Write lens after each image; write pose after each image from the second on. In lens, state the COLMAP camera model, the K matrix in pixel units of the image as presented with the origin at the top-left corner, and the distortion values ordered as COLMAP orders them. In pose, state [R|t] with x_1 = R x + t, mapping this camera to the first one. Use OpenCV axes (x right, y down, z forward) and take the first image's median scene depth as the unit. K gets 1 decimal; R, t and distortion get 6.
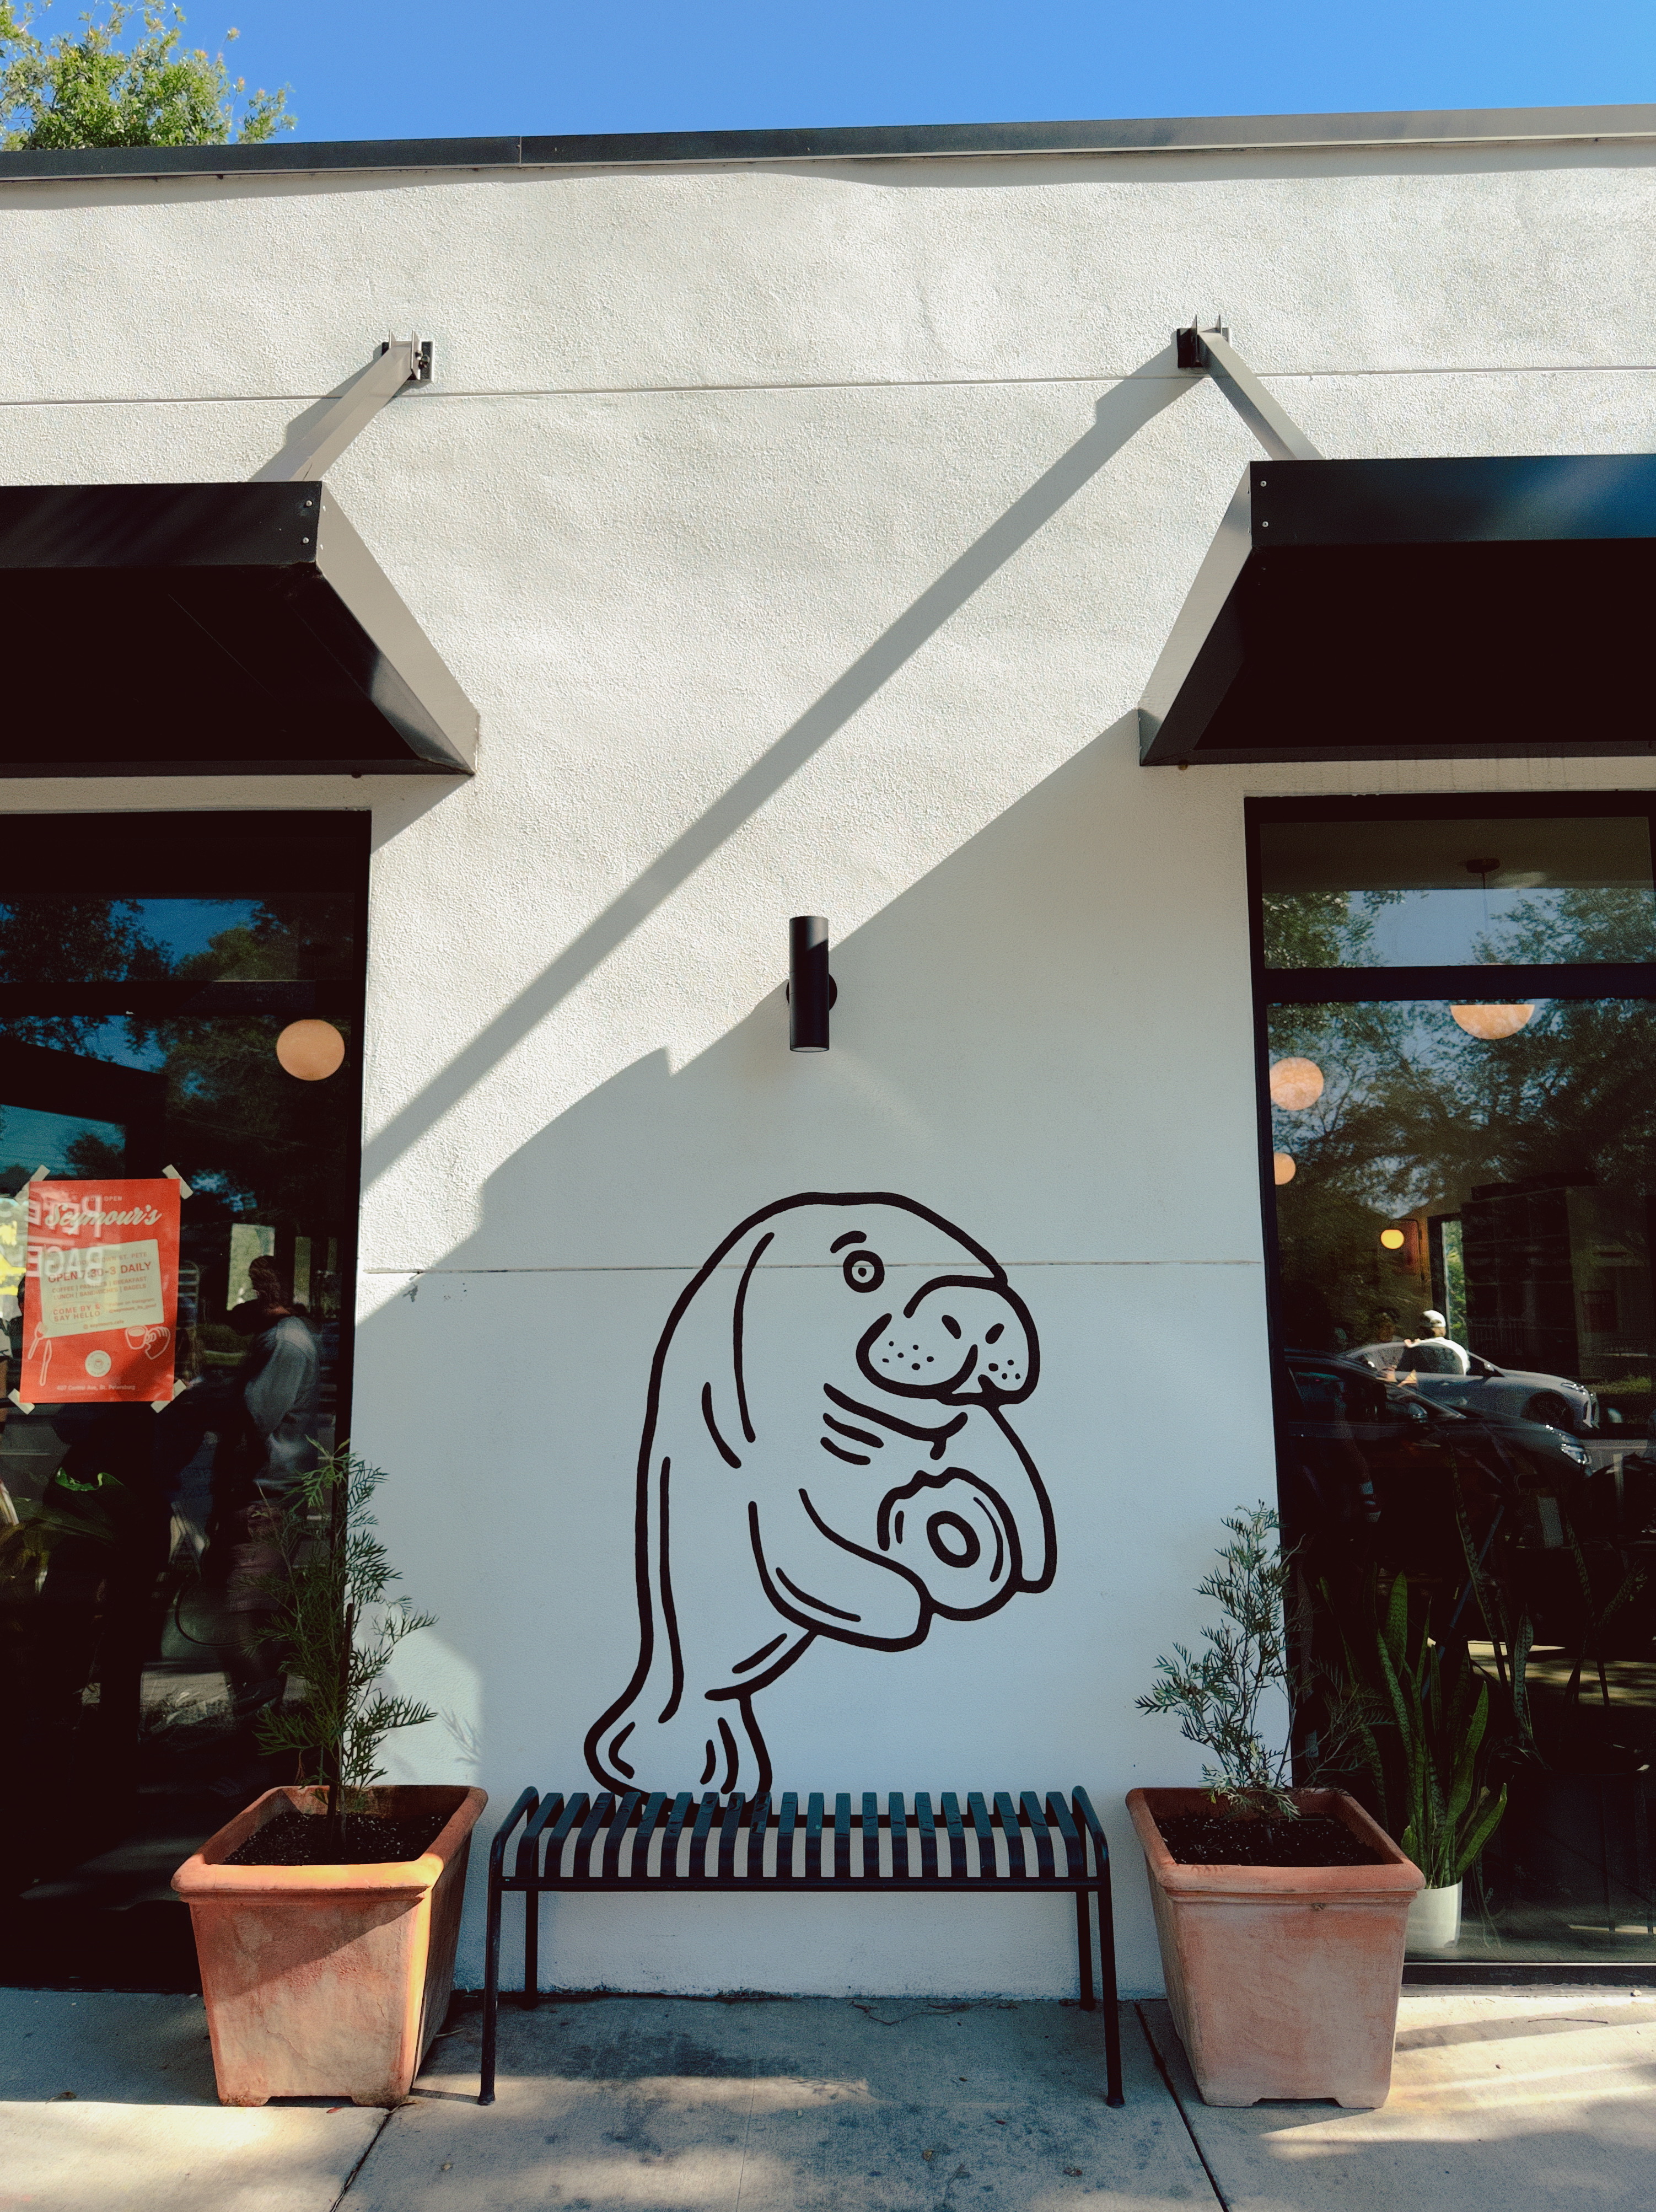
lens RADIAL K [[1567.8, 0, 828.0], [0, 1567.8, 1106.0], [0, 0, 1]] dist [0.104905, -0.109393]
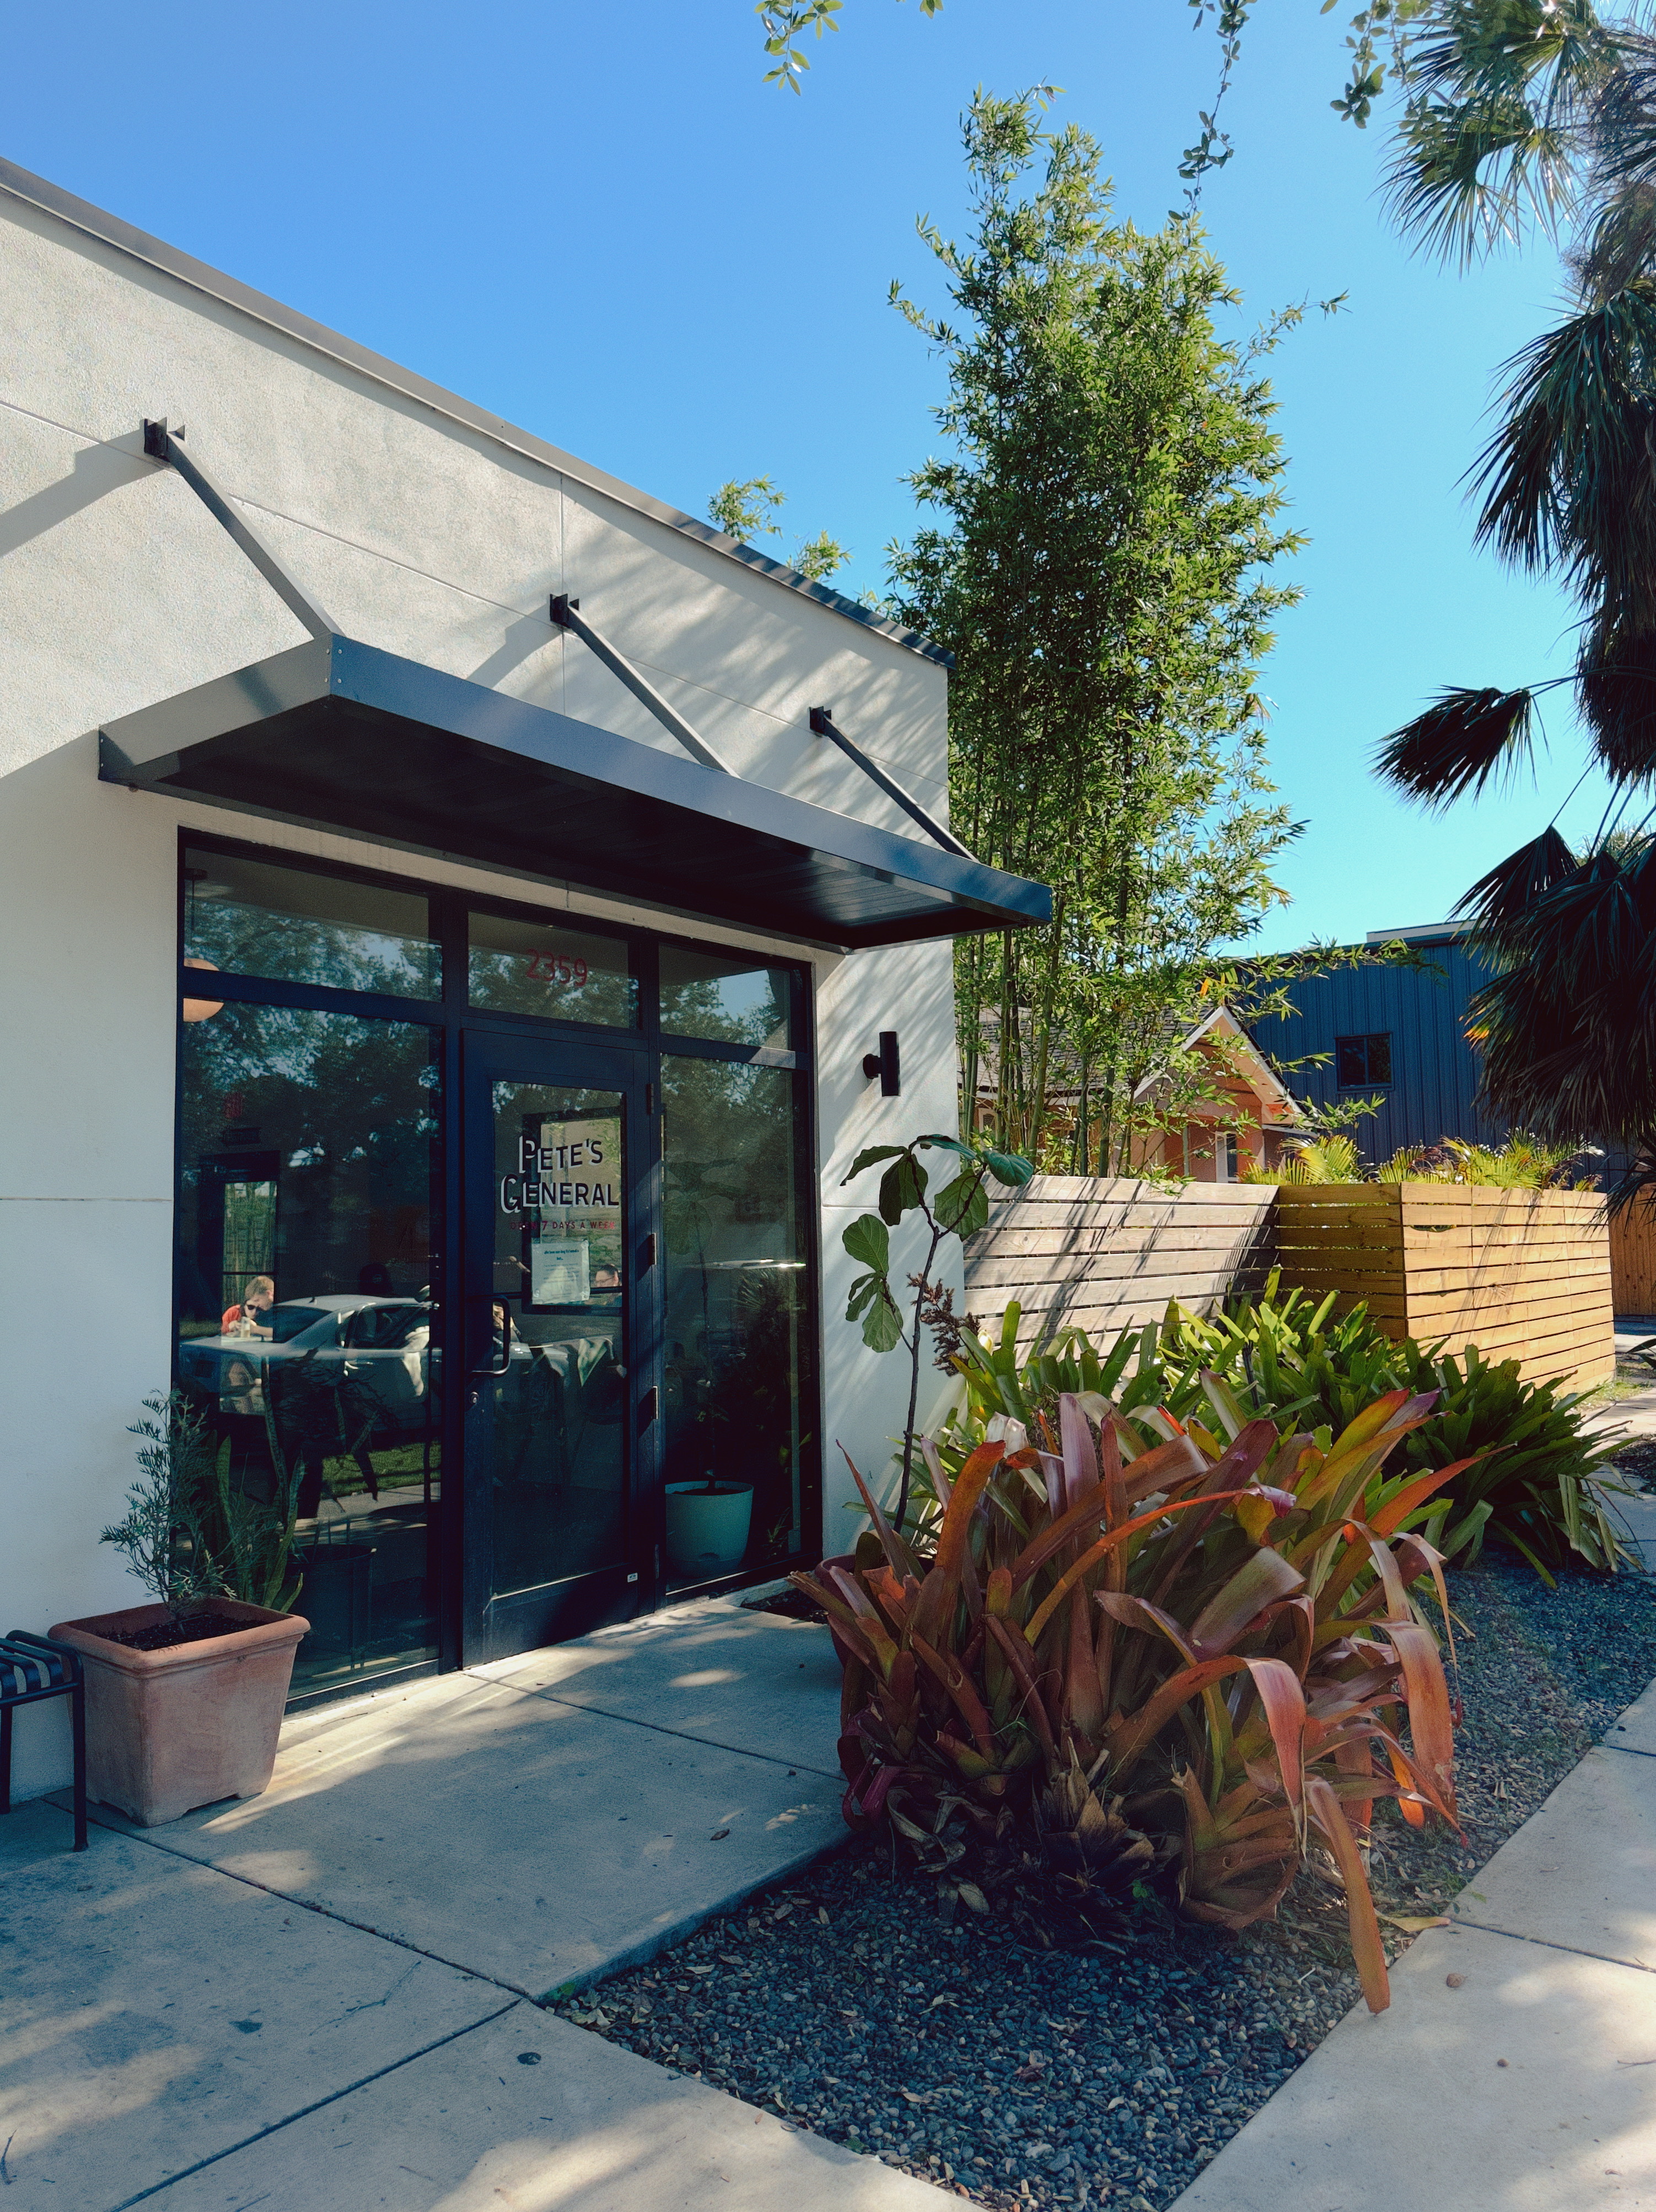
lens RADIAL K [[1567.8, 0, 828.0], [0, 1567.8, 1106.0], [0, 0, 1]] dist [0.104905, -0.109393]
pose [[0.593132, 0.066877, 0.802323, -0.480152], [-0.097890, 0.995141, -0.010582, -0.015933], [-0.799132, -0.072263, 0.596797, -0.183466]]
